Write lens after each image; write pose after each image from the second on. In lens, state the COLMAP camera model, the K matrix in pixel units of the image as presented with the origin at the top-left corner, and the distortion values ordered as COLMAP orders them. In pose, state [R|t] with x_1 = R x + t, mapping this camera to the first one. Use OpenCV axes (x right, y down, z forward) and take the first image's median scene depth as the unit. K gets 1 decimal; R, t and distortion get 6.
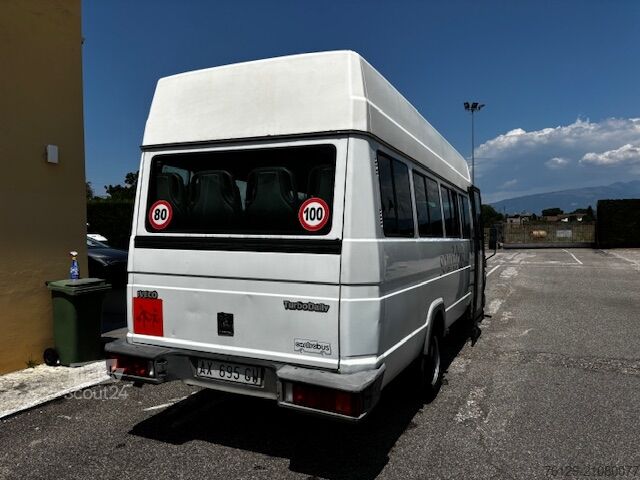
lens RADIAL K [[478.4, 0, 320.9], [0, 478.4, 236.9], [0, 0, 1]] dist [0.008559, -0.017166]
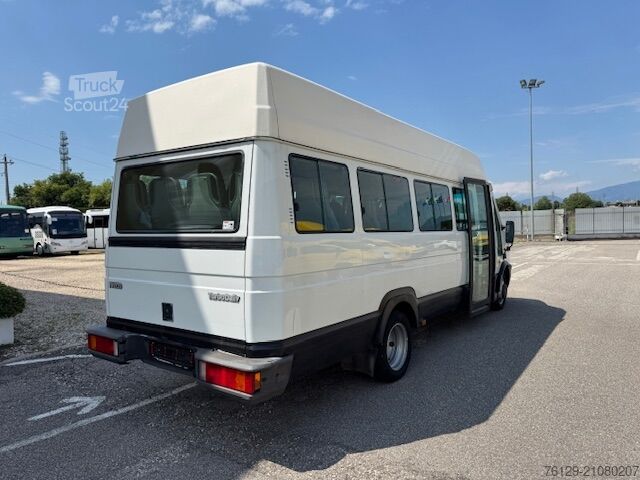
lens RADIAL K [[515.6, 0, 319.7], [0, 515.6, 243.5], [0, 0, 1]] dist [-0.002813, 0.009471]
pose [[0.970915, -0.015539, -0.238920, 0.479577], [0.020445, 0.999628, 0.018070, 0.002326], [0.238550, -0.022430, 0.970871, -0.109804]]
